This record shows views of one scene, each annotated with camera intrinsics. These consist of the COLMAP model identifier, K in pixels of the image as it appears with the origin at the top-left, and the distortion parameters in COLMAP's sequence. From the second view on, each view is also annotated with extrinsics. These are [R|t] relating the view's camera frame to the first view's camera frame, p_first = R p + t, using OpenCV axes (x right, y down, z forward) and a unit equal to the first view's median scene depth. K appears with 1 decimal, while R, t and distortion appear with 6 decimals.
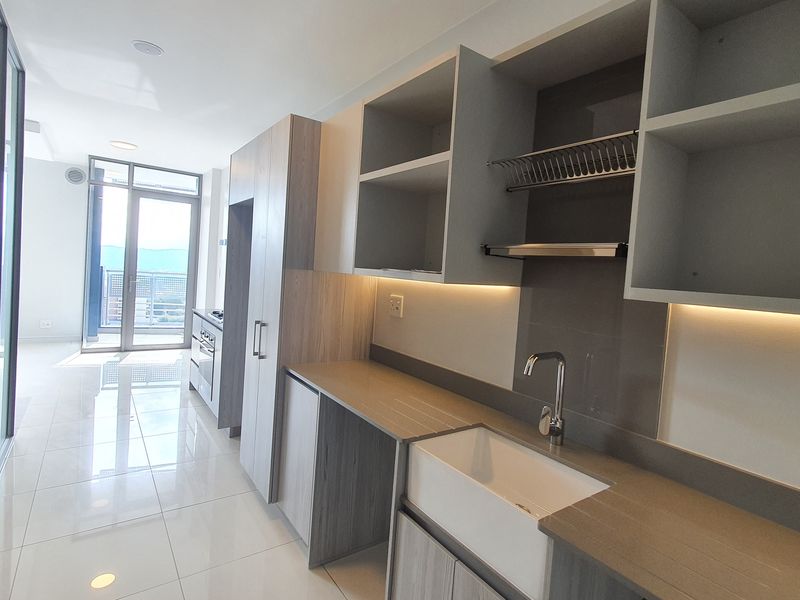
lens RADIAL K [[422.2, 0, 401.2], [0, 422.2, 292.2], [0, 0, 1]] dist [0.011387, -0.002606]
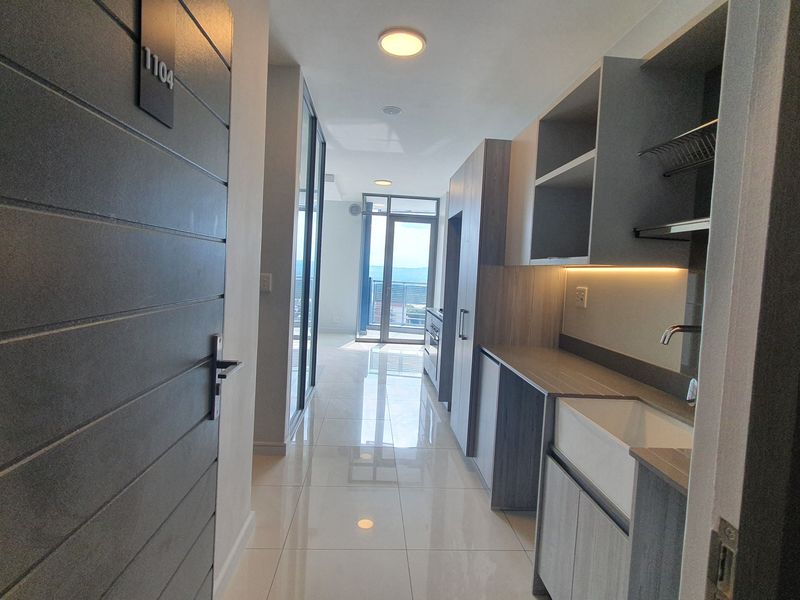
lens RADIAL K [[422.2, 0, 401.2], [0, 422.2, 292.2], [0, 0, 1]] dist [0.011387, -0.002606]
pose [[0.851720, -0.000070, -0.523997, 0.162614], [-0.016867, 0.999478, -0.027550, 0.058524], [0.523725, 0.032303, 0.851275, -0.149836]]
